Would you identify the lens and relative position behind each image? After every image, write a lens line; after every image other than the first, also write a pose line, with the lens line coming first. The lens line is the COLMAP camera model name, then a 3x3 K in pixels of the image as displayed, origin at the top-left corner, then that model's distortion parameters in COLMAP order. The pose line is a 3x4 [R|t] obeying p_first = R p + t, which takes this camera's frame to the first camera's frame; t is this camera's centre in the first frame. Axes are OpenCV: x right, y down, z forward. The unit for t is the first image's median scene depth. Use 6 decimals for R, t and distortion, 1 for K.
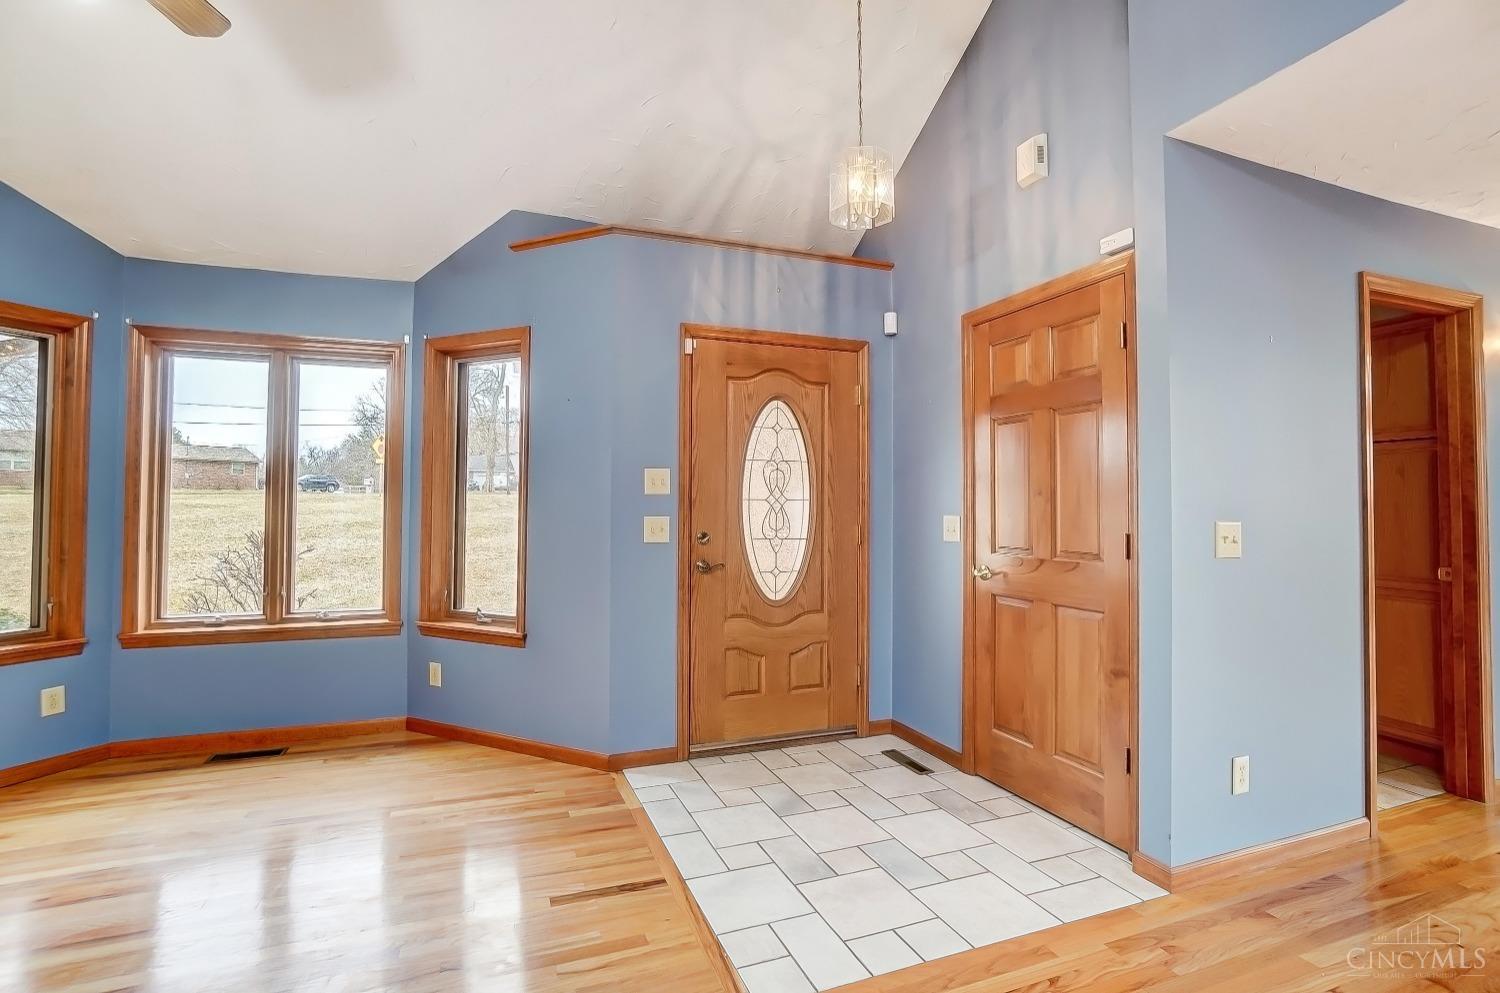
lens RADIAL K [[713.3, 0, 746.1], [0, 713.3, 481.1], [0, 0, 1]] dist [-0.019356, 0.000353]
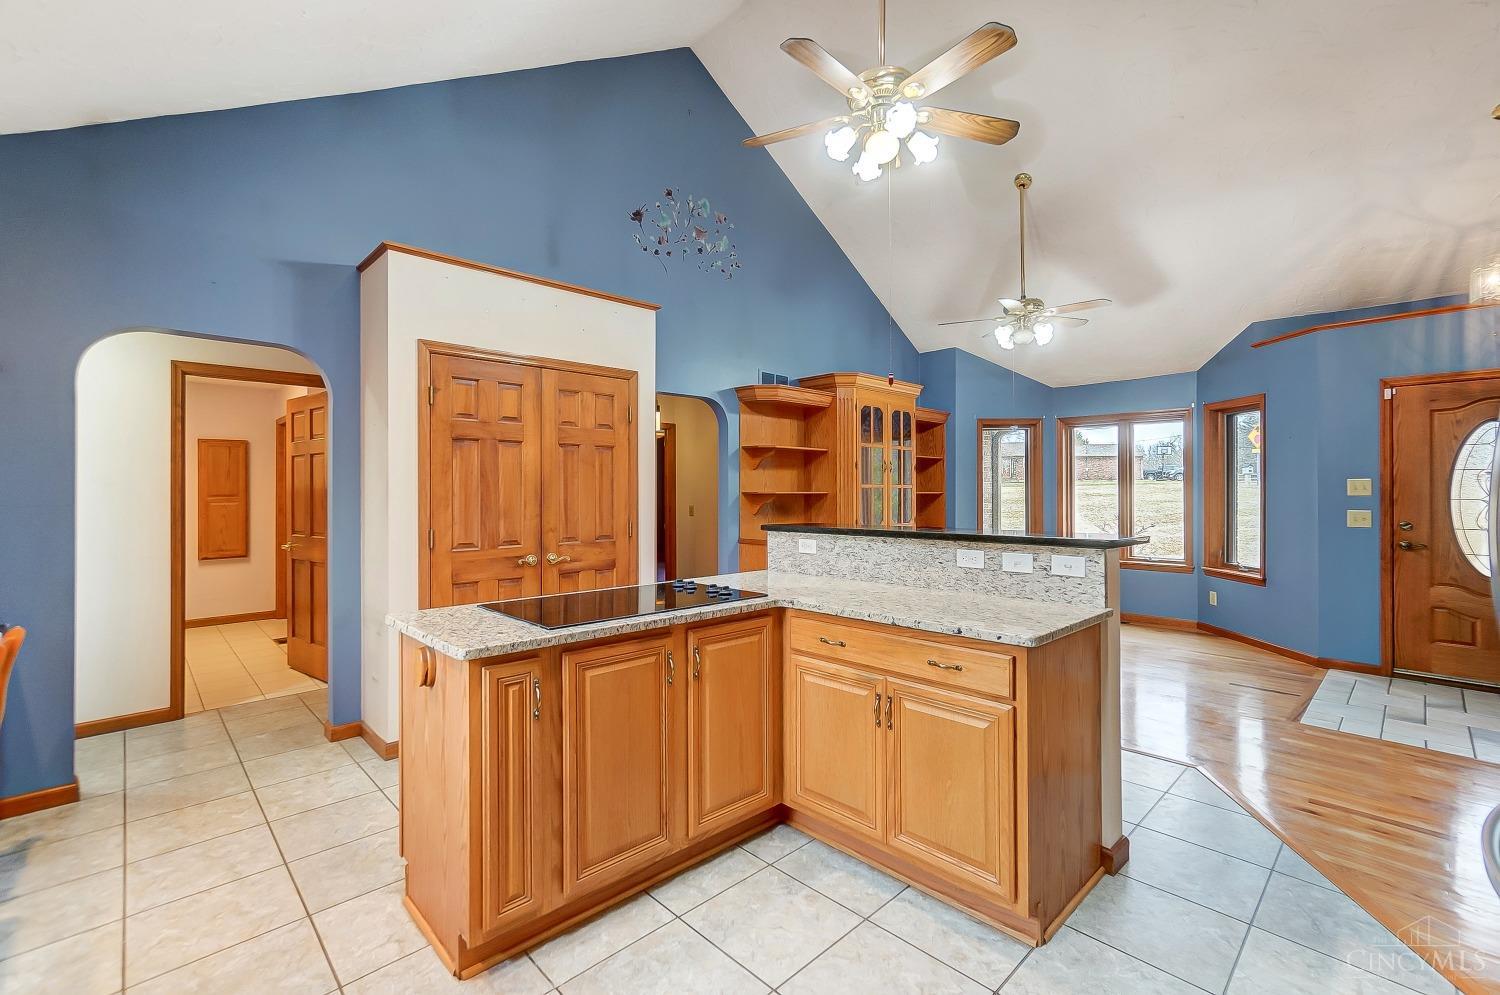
lens RADIAL K [[665.3, 0, 722.5], [0, 665.3, 490.9], [0, 0, 1]] dist [-0.001341, 0.000419]
pose [[0.387701, -0.002417, -0.921782, 0.614305], [0.032225, 0.999421, 0.010934, -0.047433], [0.921222, -0.033944, 0.387554, -0.749112]]
